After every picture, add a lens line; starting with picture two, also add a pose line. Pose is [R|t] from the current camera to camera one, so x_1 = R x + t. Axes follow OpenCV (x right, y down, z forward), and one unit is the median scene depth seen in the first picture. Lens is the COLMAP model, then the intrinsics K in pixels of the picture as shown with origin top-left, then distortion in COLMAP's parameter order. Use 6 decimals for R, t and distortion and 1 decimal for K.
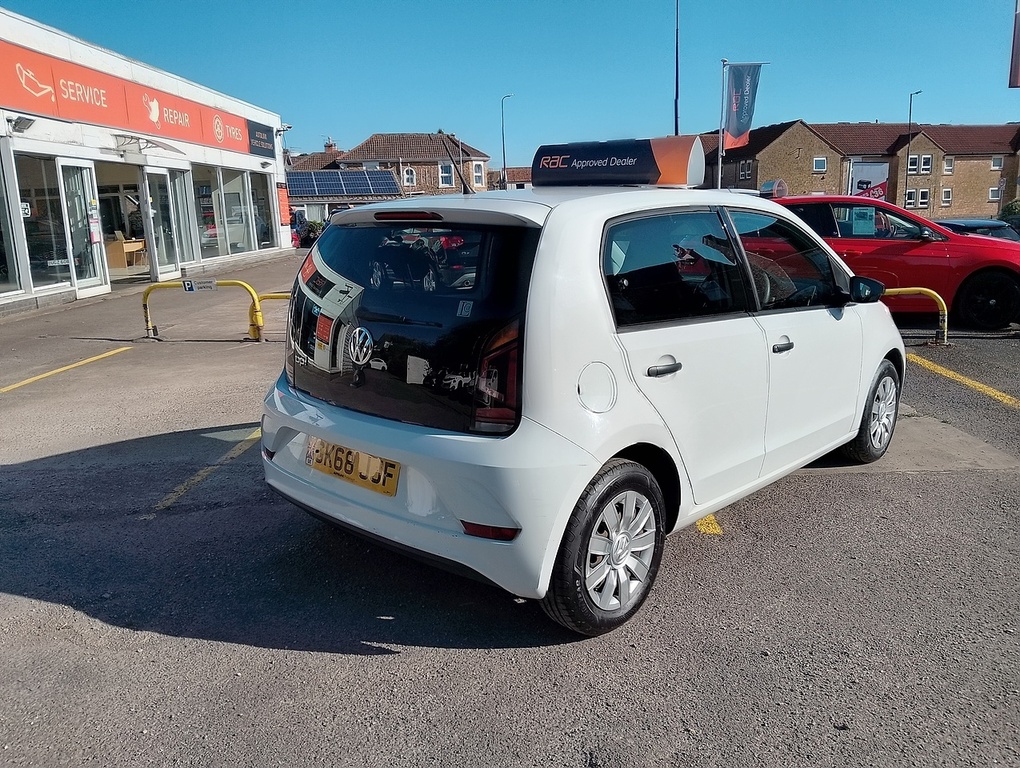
lens RADIAL K [[804.7, 0, 510.0], [0, 804.7, 384.0], [0, 0, 1]] dist [-0.040599, -0.007963]
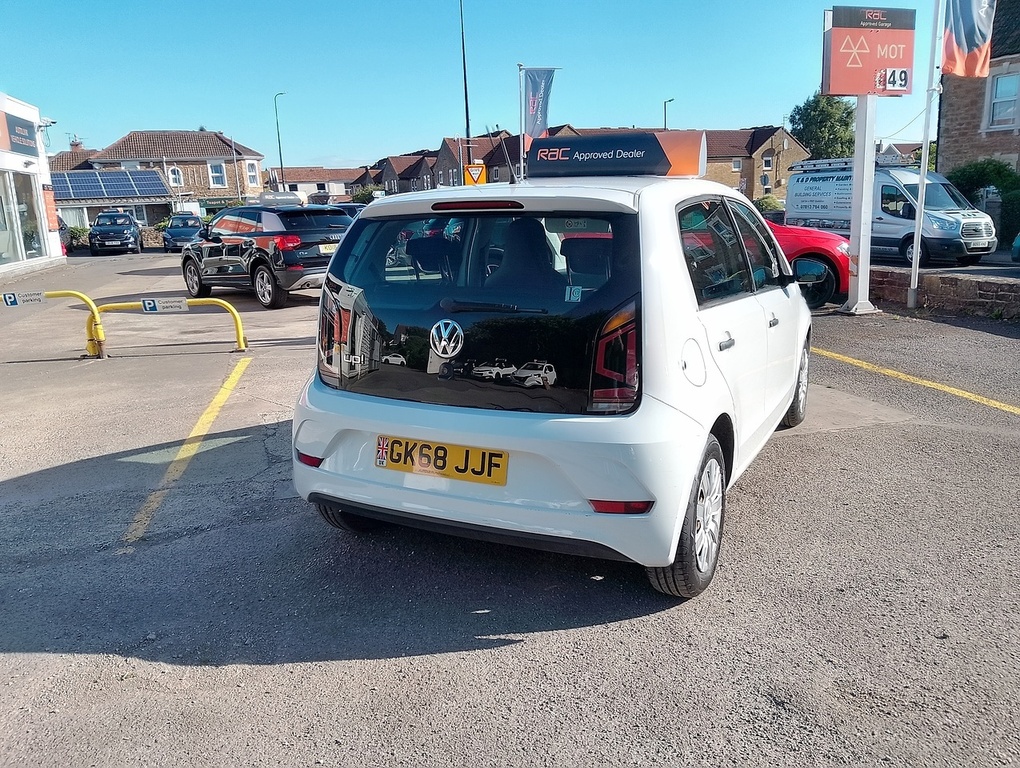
lens RADIAL K [[816.0, 0, 510.0], [0, 816.0, 384.0], [0, 0, 1]] dist [-0.039164, -0.012784]
pose [[0.960604, -0.069287, 0.269145, -0.089607], [0.070032, 0.997521, 0.006843, 0.001625], [-0.268952, 0.012275, 0.963075, 0.004820]]
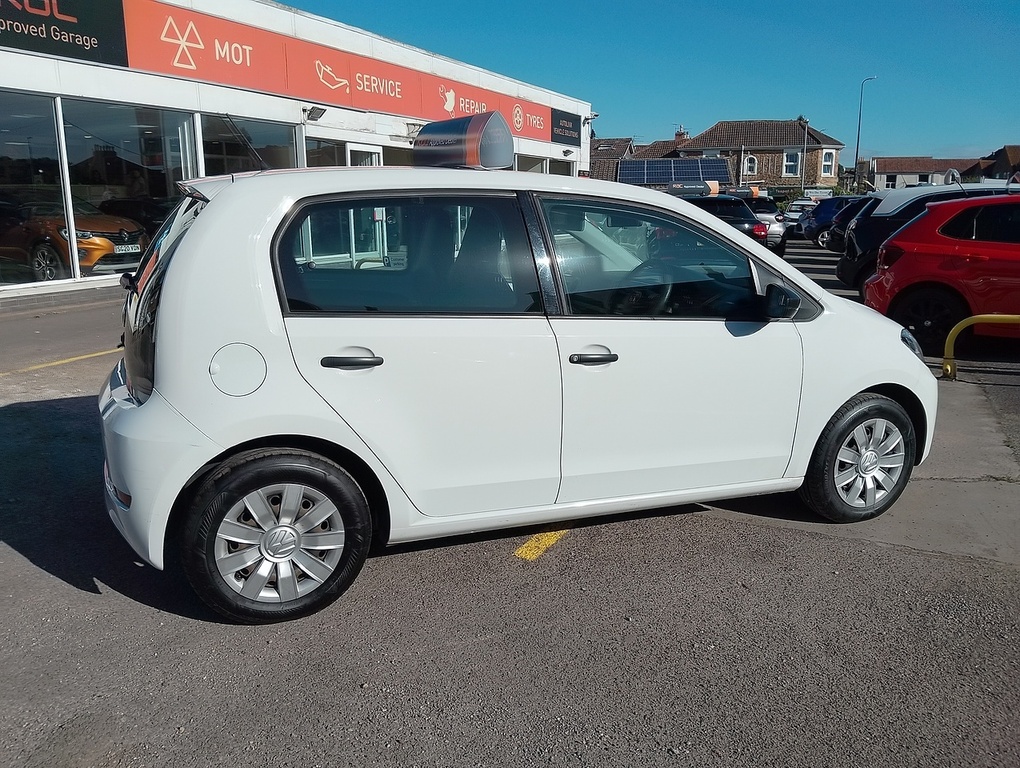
lens RADIAL K [[792.4, 0, 510.0], [0, 792.4, 384.0], [0, 0, 1]] dist [0.118219, -0.292708]
pose [[0.902870, 0.117361, -0.413584, 0.168872], [-0.112034, 0.993008, 0.037206, -0.011094], [0.415059, 0.012743, 0.909705, 0.051348]]
